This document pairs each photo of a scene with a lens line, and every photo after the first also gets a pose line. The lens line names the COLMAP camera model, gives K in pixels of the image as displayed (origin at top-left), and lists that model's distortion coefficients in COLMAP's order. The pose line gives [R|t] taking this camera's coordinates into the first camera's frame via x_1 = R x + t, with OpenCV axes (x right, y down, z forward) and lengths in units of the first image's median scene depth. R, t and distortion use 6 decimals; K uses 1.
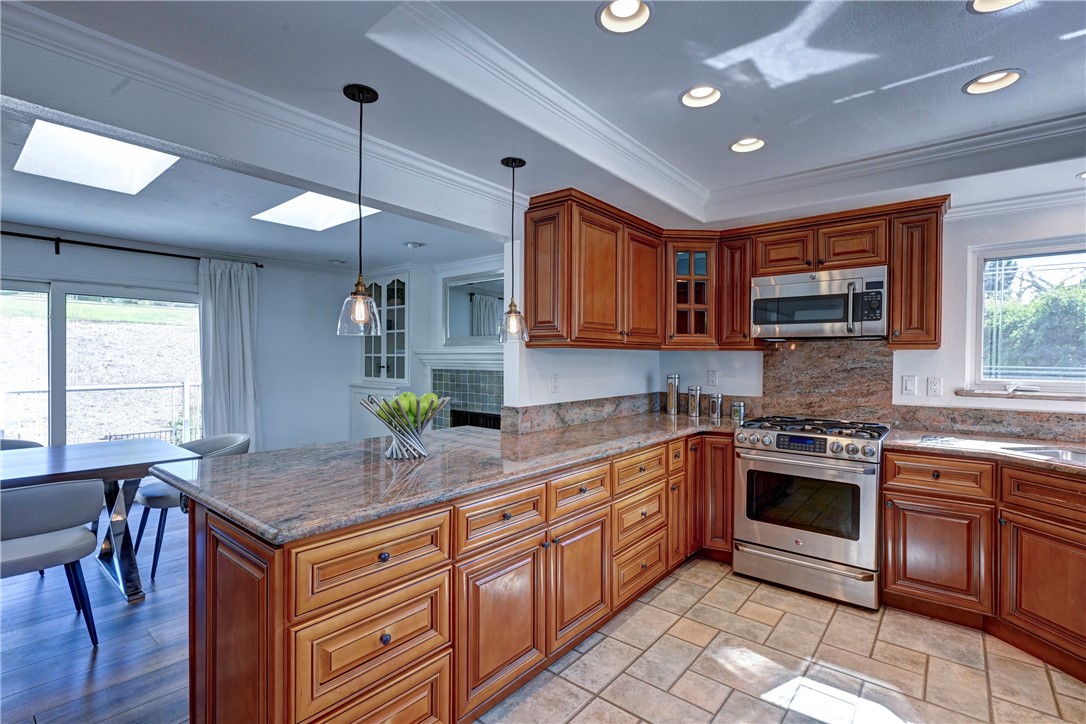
lens RADIAL K [[502.2, 0, 543.0], [0, 502.2, 362.0], [0, 0, 1]] dist [-0.001958, -0.000040]
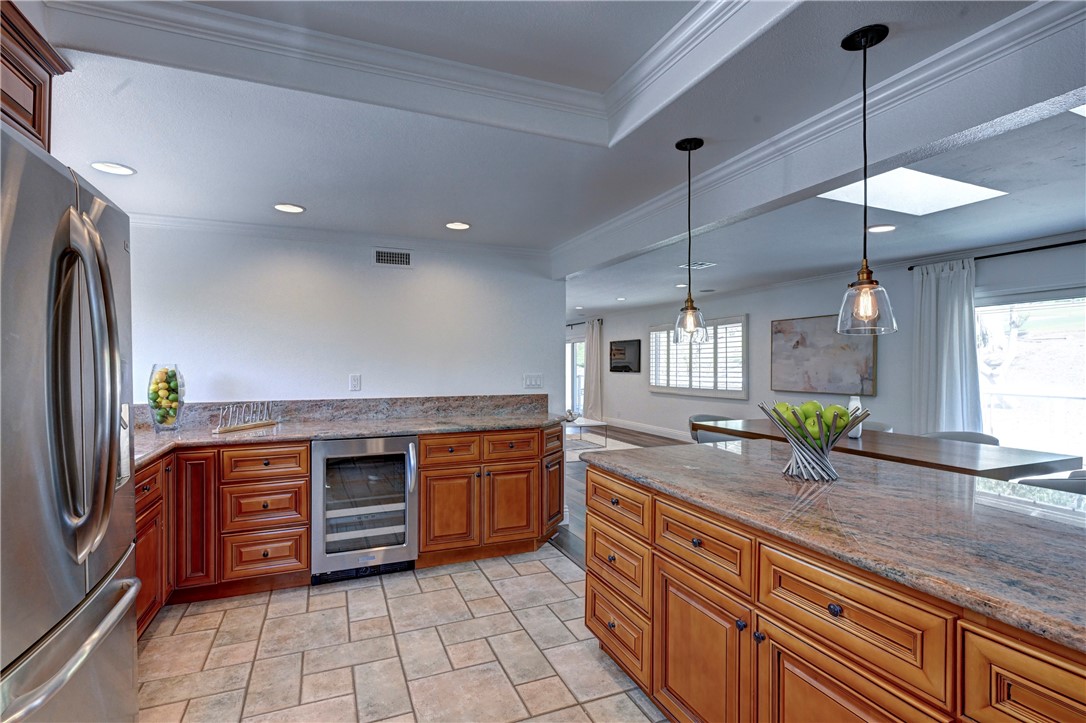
lens RADIAL K [[521.8, 0, 543.0], [0, 521.8, 361.5], [0, 0, 1]] dist [0.001524, 0.000075]
pose [[-0.469760, -0.009214, -0.882746, 0.547860], [-0.007383, 0.999952, -0.006508, 0.001591], [0.882763, 0.003460, -0.469805, 0.764617]]
